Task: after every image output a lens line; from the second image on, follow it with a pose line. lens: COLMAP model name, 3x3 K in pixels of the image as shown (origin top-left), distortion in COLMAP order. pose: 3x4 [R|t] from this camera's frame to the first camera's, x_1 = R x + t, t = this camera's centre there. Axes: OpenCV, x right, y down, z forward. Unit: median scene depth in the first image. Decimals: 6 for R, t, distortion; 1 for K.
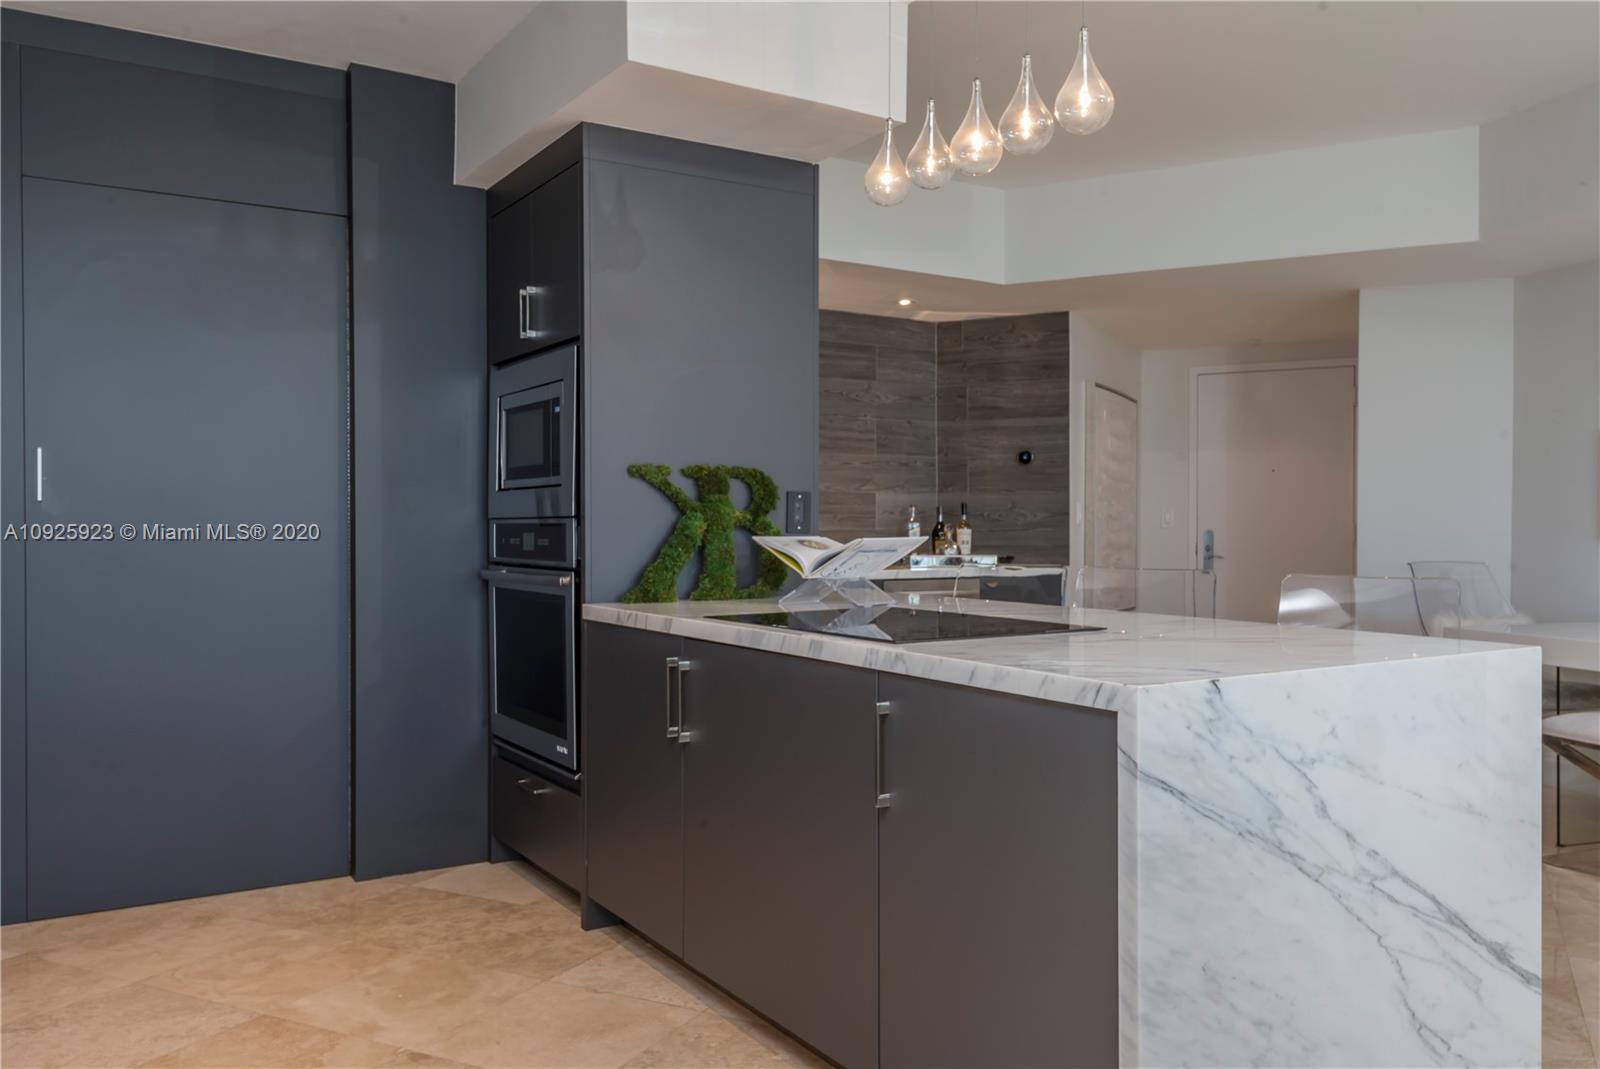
lens RADIAL K [[1272.1, 0, 800.0], [0, 1272.1, 534.5], [0, 0, 1]] dist [-0.000332, -0.000980]
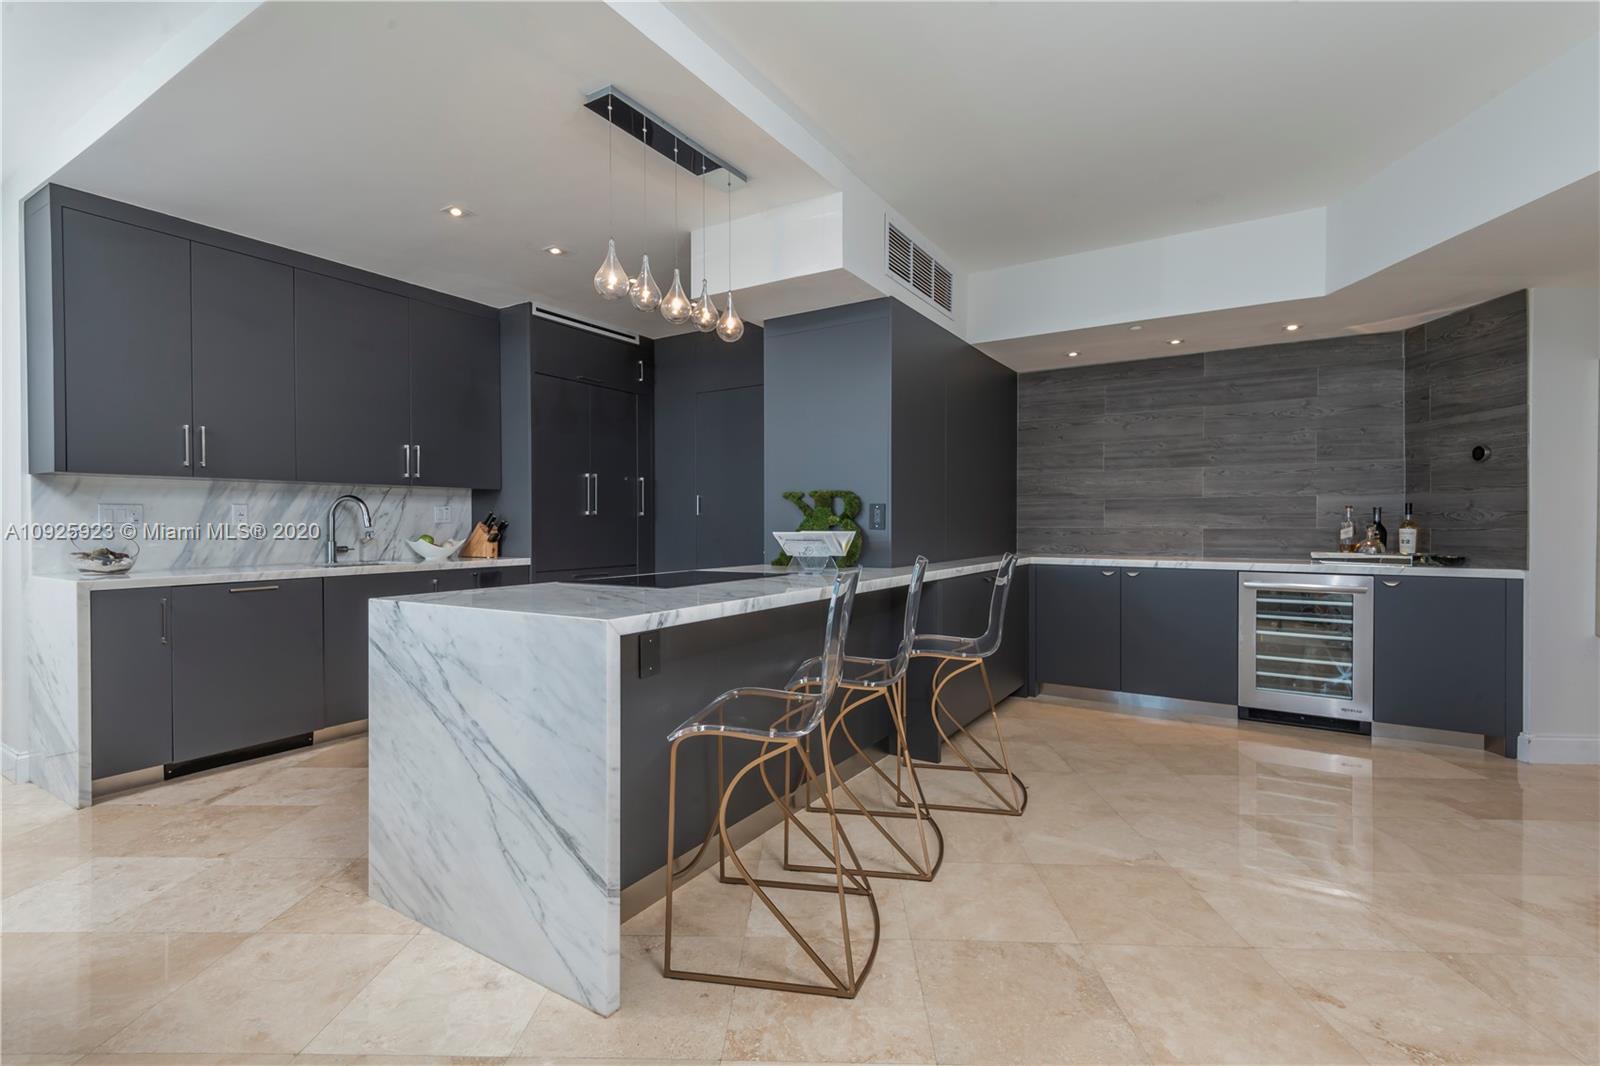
lens RADIAL K [[735.6, 0, 779.2], [0, 735.6, 522.4], [0, 0, 1]] dist [0.016389, -0.000166]
pose [[0.427360, -0.000926, -0.904081, 0.460742], [-0.007130, 0.999965, -0.004395, -0.003033], [0.904053, 0.008324, 0.427339, 0.291895]]
